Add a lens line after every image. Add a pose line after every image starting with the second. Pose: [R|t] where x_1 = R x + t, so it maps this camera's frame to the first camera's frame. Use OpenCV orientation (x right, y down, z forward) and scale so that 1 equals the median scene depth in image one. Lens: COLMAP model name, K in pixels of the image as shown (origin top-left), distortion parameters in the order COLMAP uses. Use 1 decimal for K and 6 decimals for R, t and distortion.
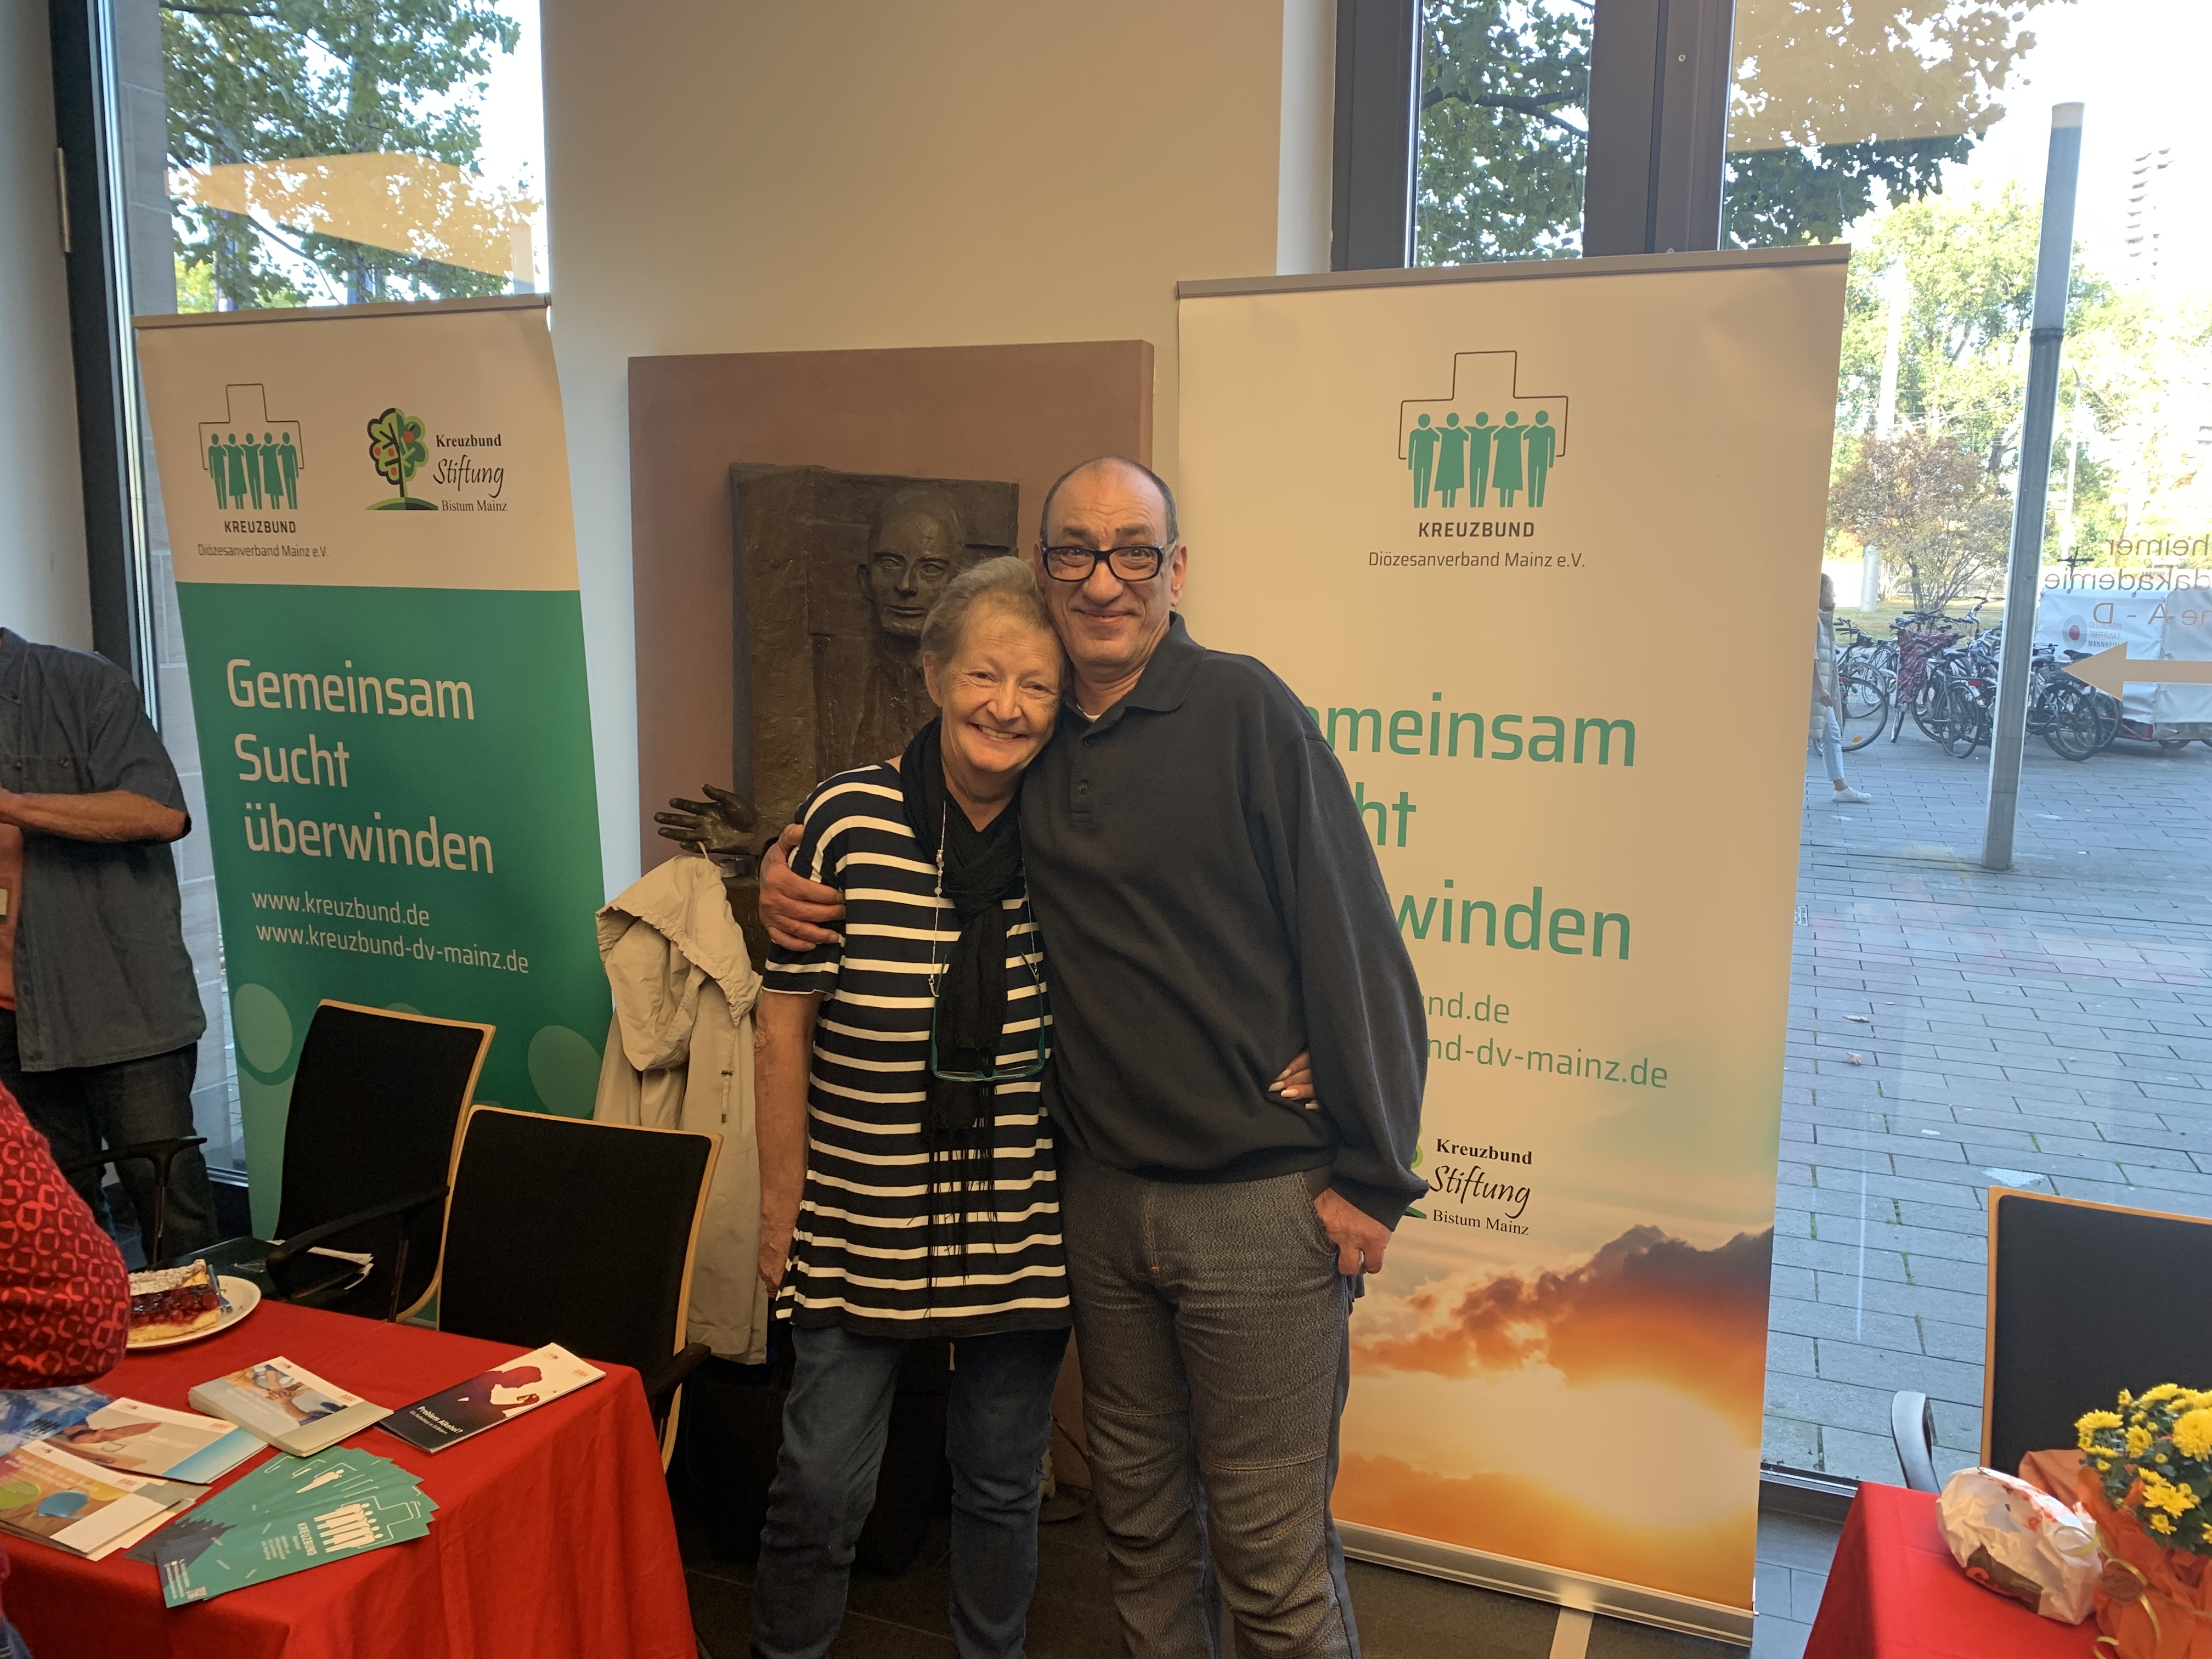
lens RADIAL K [[1689.4, 0, 1111.9], [0, 1689.4, 816.2], [0, 0, 1]] dist [0.056691, -0.084744]
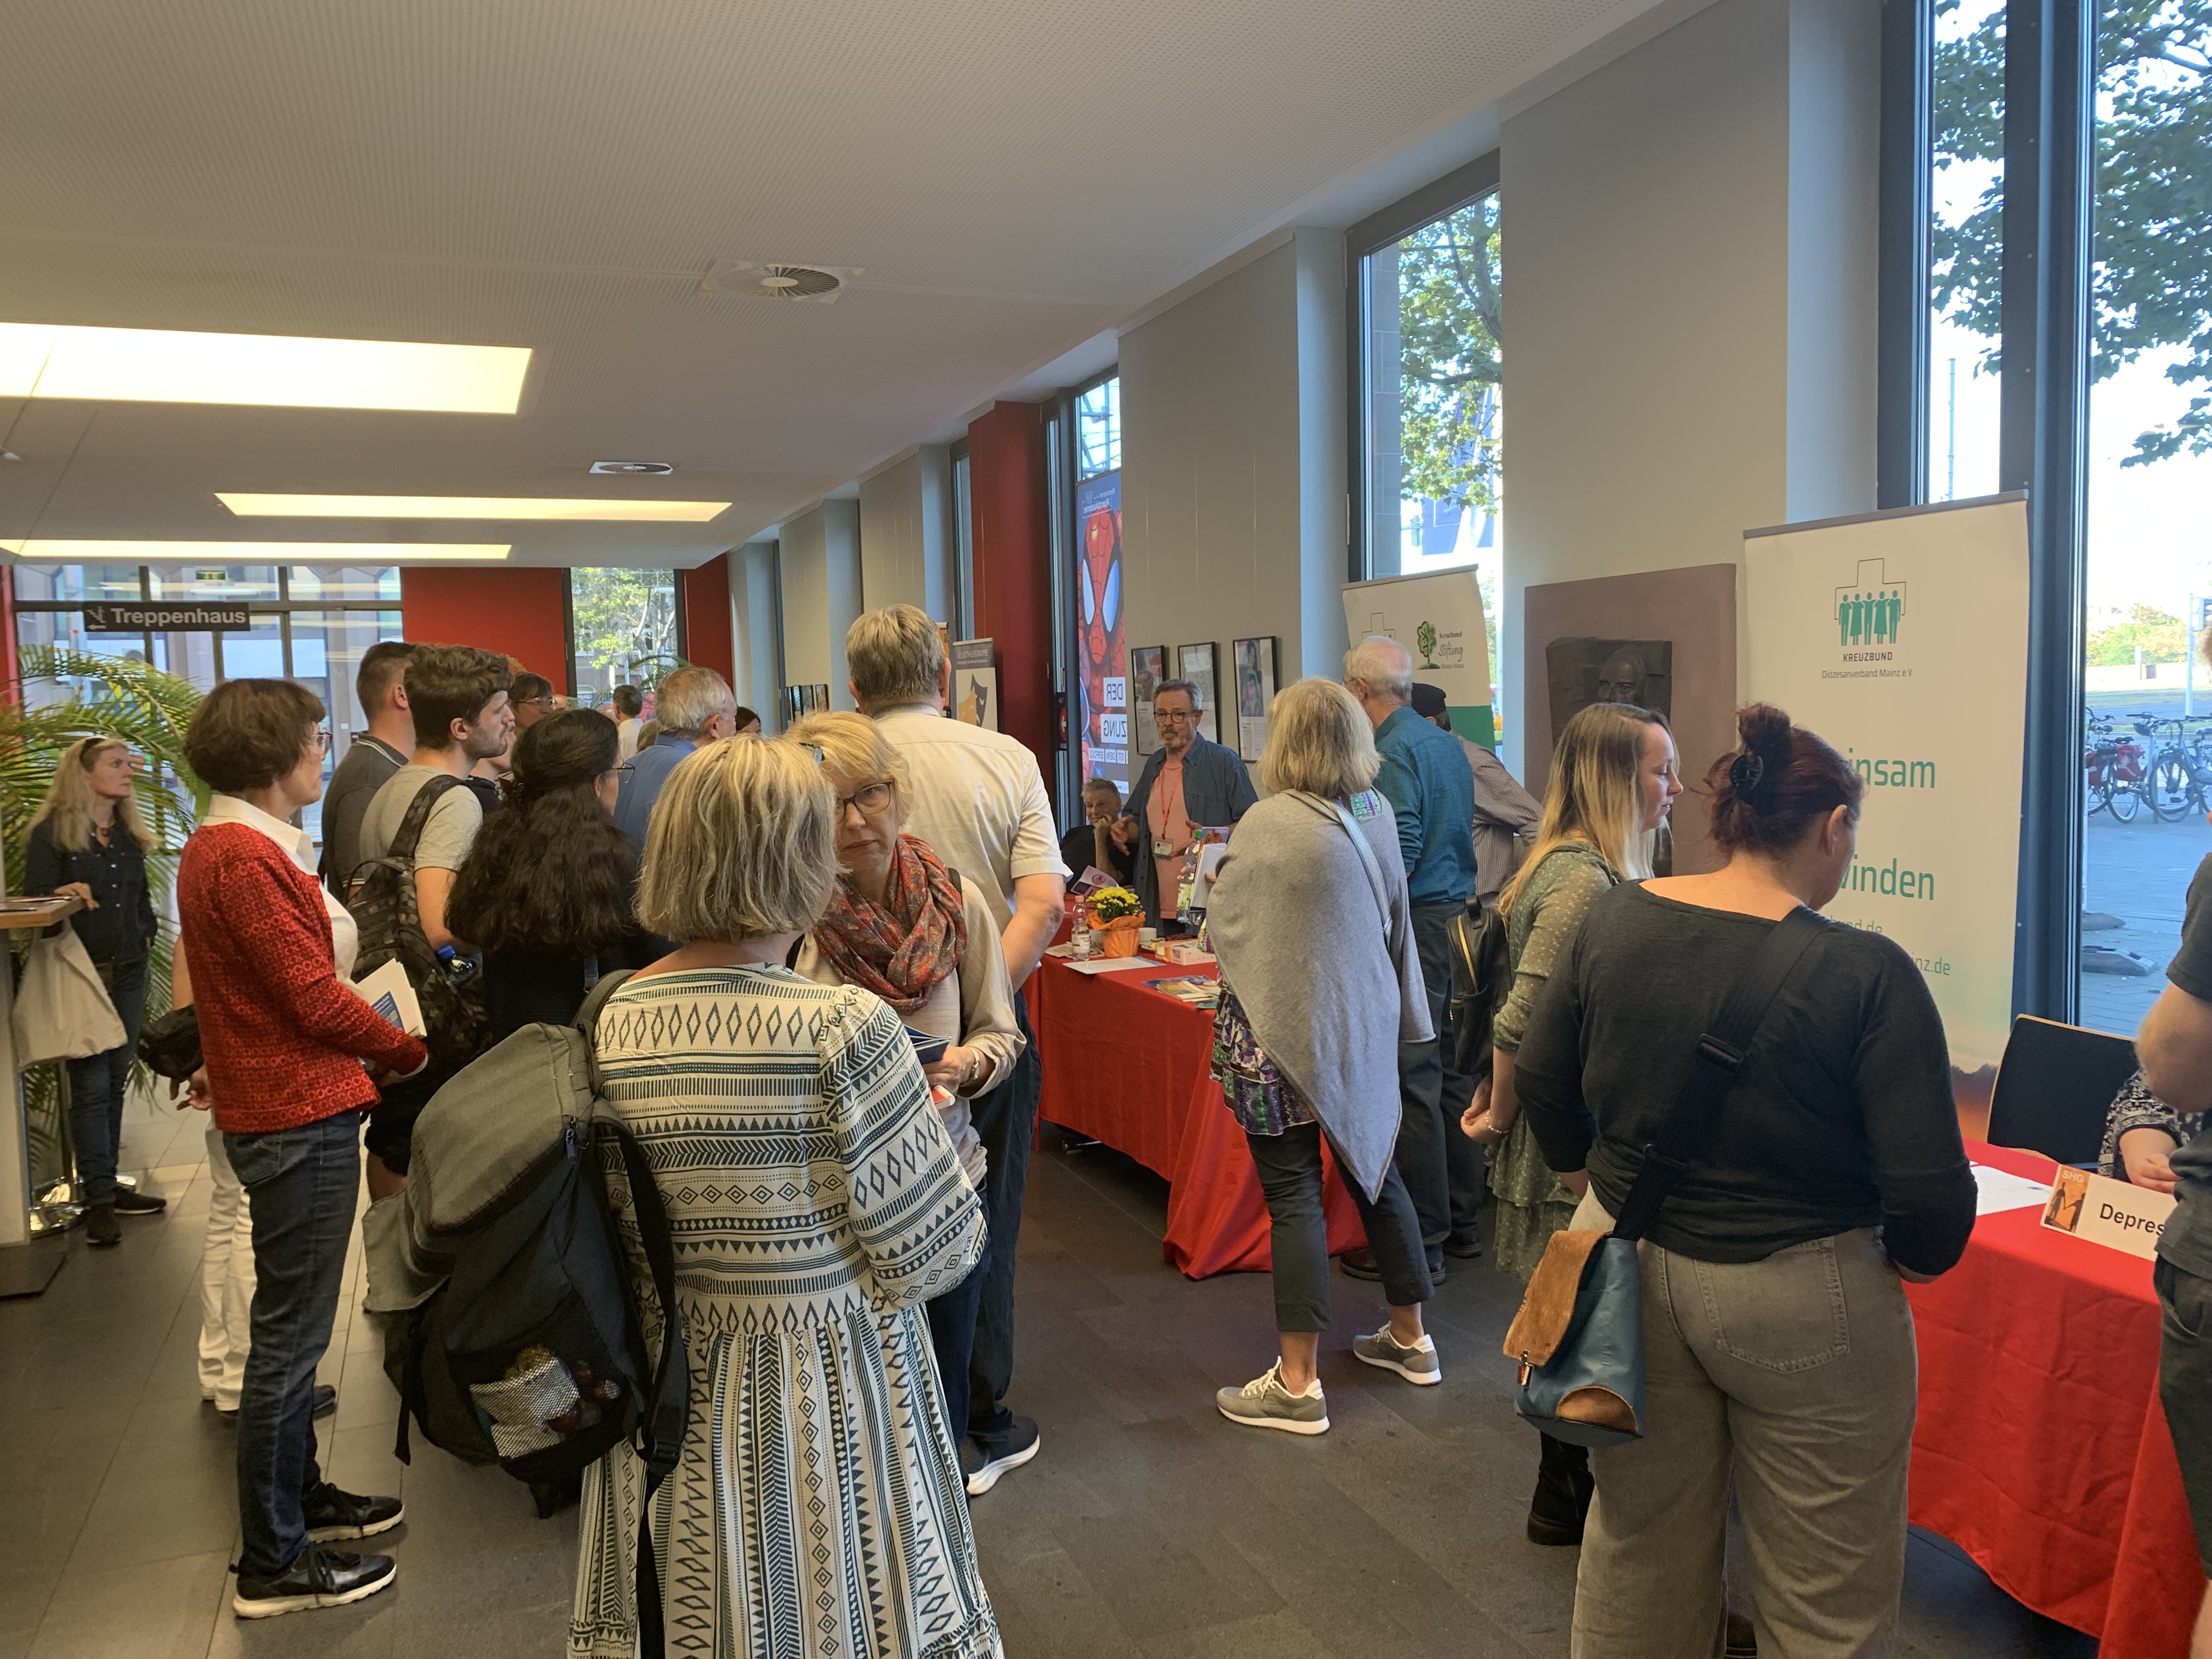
lens RADIAL K [[1689.4, 0, 1091.4], [0, 1689.4, 825.4], [0, 0, 1]] dist [0.056691, -0.084744]
pose [[0.673031, 0.024666, -0.739203, 0.821817], [-0.074317, 0.996641, -0.034408, 0.107879], [0.735871, 0.078093, 0.672603, -0.658060]]
